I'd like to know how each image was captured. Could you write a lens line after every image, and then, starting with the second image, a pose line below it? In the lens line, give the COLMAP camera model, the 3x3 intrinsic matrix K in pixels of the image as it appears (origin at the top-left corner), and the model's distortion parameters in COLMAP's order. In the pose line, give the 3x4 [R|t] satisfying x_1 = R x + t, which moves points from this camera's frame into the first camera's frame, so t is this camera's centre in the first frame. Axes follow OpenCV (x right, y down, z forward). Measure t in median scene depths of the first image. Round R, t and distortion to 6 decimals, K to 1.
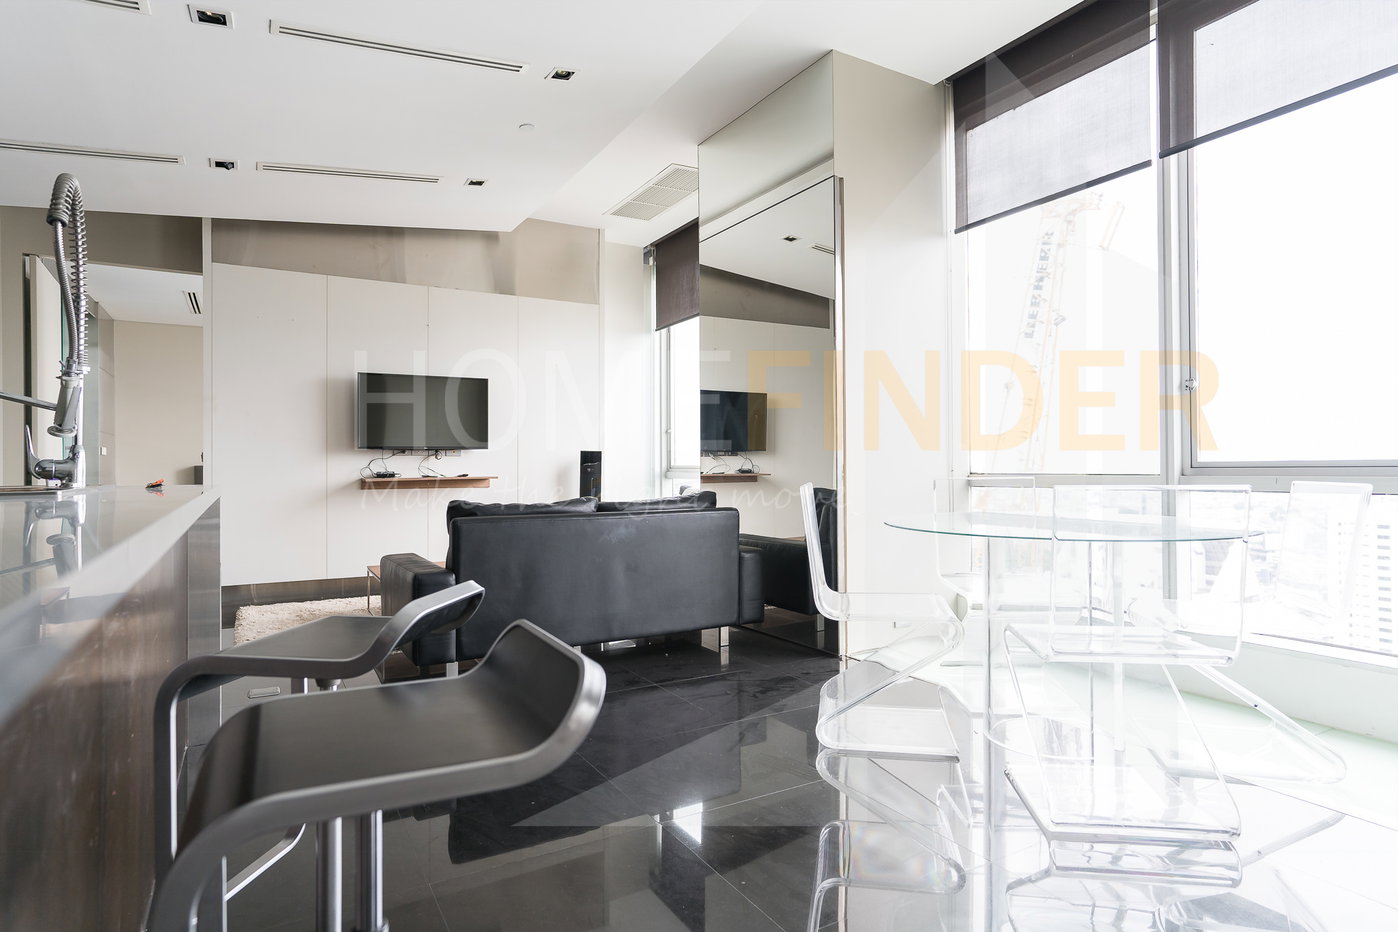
lens RADIAL K [[779.6, 0, 703.5], [0, 779.6, 457.5], [0, 0, 1]] dist [-0.014158, 0.015546]
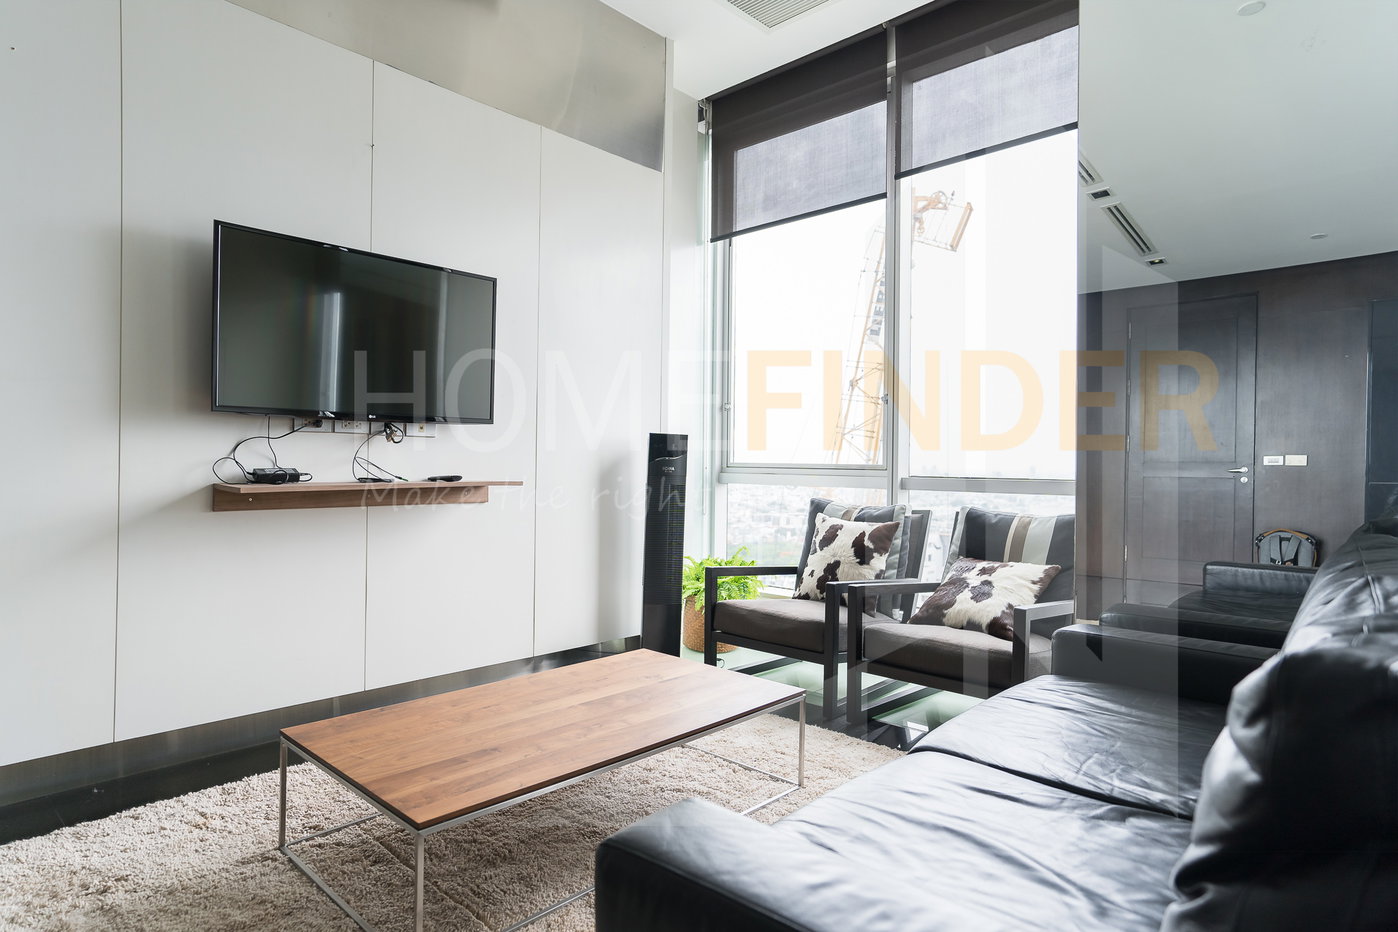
lens RADIAL K [[779.6, 0, 691.7], [0, 779.6, 454.0], [0, 0, 1]] dist [-0.014158, 0.015546]
pose [[0.959288, 0.015646, 0.281997, -0.310437], [-0.014021, 0.999871, -0.007777, 0.010466], [-0.282083, 0.003507, 0.959384, 0.532822]]
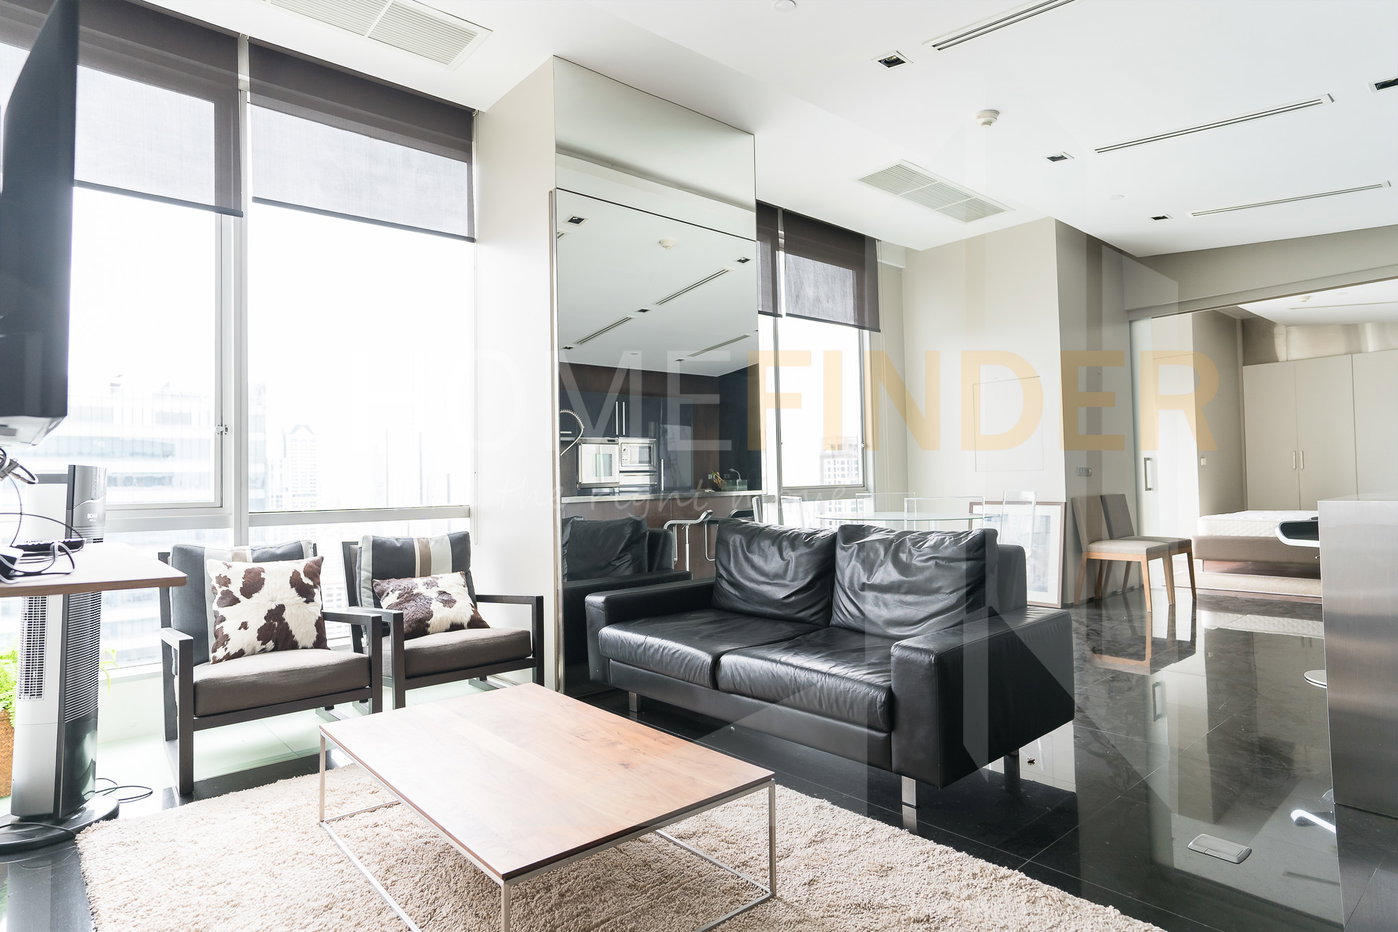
lens RADIAL K [[779.6, 0, 698.7], [0, 779.6, 463.6], [0, 0, 1]] dist [-0.014158, 0.015546]
pose [[-0.197336, 0.033940, 0.979748, -0.846691], [0.011424, 0.999412, -0.032321, 0.003845], [-0.980269, 0.004814, -0.197608, 1.108922]]
